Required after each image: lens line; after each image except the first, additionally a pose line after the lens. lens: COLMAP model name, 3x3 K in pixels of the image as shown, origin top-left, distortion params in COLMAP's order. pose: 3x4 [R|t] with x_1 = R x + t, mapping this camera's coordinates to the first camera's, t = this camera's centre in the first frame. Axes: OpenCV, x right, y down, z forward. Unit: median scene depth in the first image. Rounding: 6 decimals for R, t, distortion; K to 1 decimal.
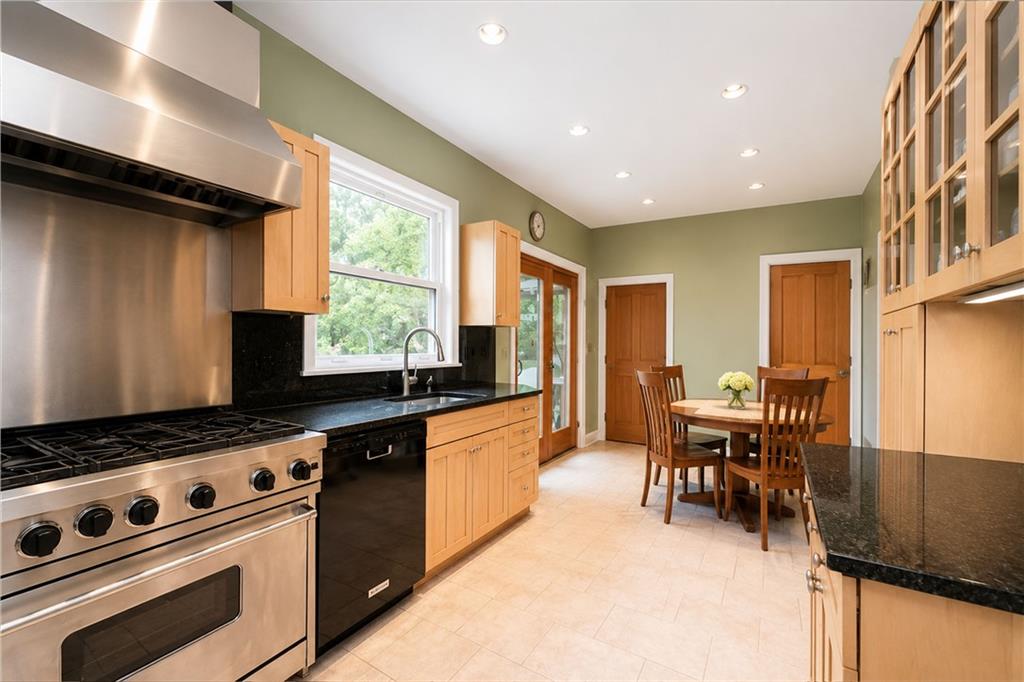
lens RADIAL K [[443.9, 0, 508.9], [0, 443.9, 344.8], [0, 0, 1]] dist [0.001563, 0.000169]
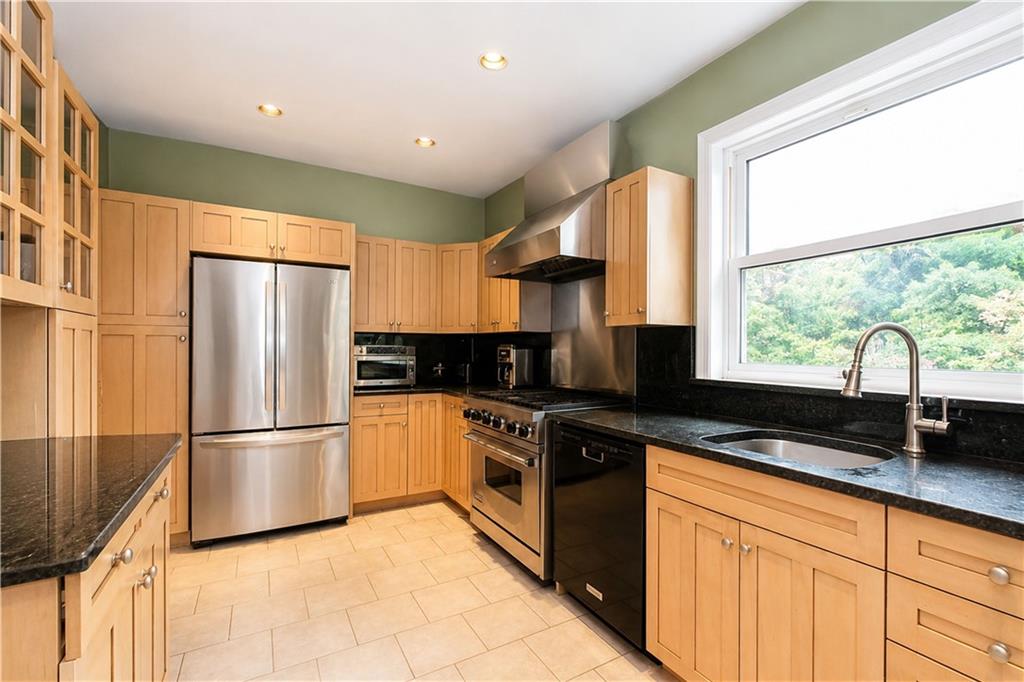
lens RADIAL K [[443.9, 0, 510.2], [0, 443.9, 344.1], [0, 0, 1]] dist [0.001563, 0.000169]
pose [[-0.489085, -0.002890, -0.872232, 0.554983], [0.000352, 0.999994, -0.003510, -0.002616], [0.872236, -0.002023, -0.489080, 1.097749]]
